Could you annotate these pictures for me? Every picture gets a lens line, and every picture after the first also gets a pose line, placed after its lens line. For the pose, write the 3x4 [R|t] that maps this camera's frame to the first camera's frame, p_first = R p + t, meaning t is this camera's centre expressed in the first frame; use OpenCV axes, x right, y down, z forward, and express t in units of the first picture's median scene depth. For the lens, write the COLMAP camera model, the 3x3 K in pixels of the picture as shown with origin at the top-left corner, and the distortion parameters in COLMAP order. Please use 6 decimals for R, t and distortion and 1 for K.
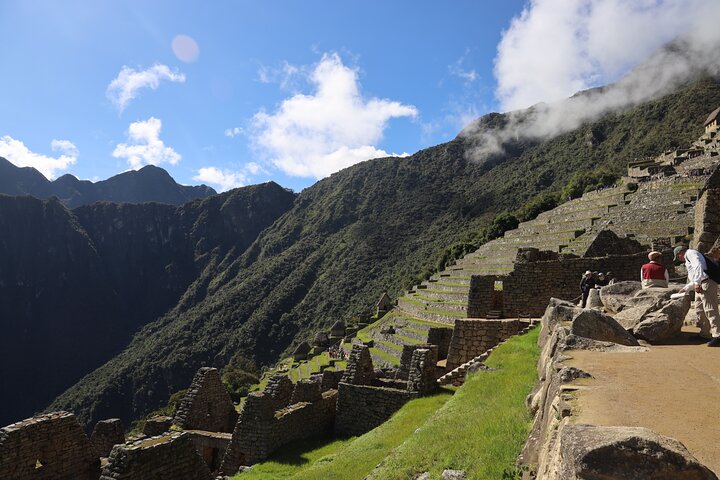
lens RADIAL K [[507.6, 0, 360.0], [0, 507.6, 240.0], [0, 0, 1]] dist [-0.096774, 0.104683]
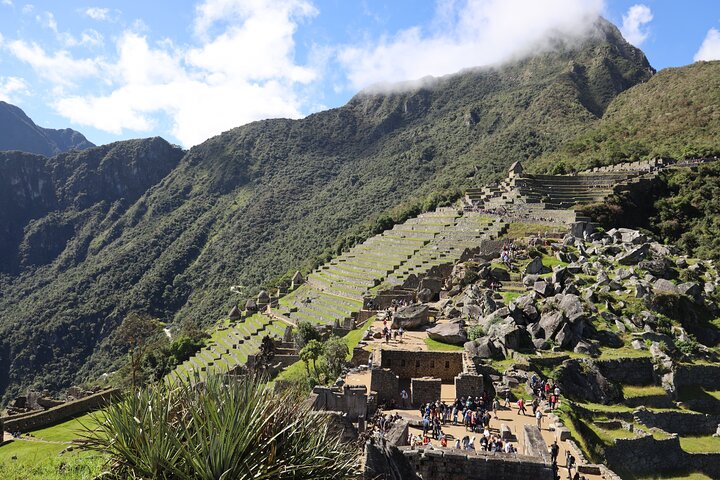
lens RADIAL K [[543.6, 0, 363.0], [0, 543.6, 239.6], [0, 0, 1]] dist [-0.070071, 0.096728]
pose [[0.974035, 0.013171, 0.226013, -0.031154], [-0.033901, 0.995536, 0.088087, -0.031989], [-0.223843, -0.093462, 0.970133, -0.126243]]
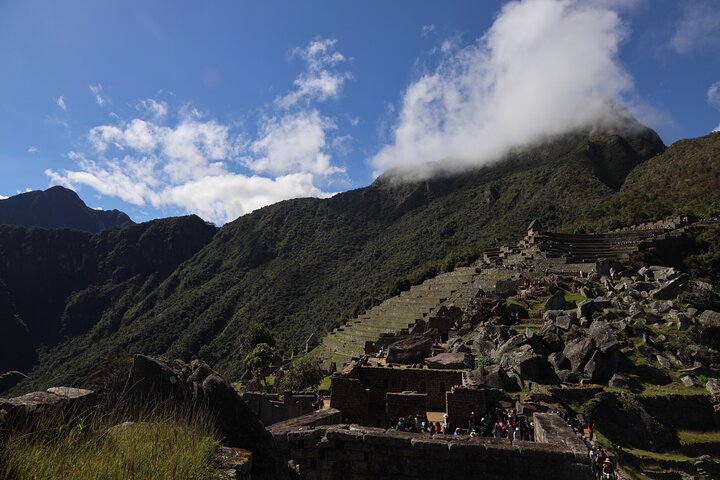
lens RADIAL K [[522.2, 0, 360.0], [0, 522.2, 240.0], [0, 0, 1]] dist [-0.079161, 0.082745]
pose [[0.985123, 0.046588, 0.165414, -0.018491], [-0.036980, 0.997471, -0.060697, -0.017404], [-0.167824, 0.053677, 0.984355, -0.107641]]
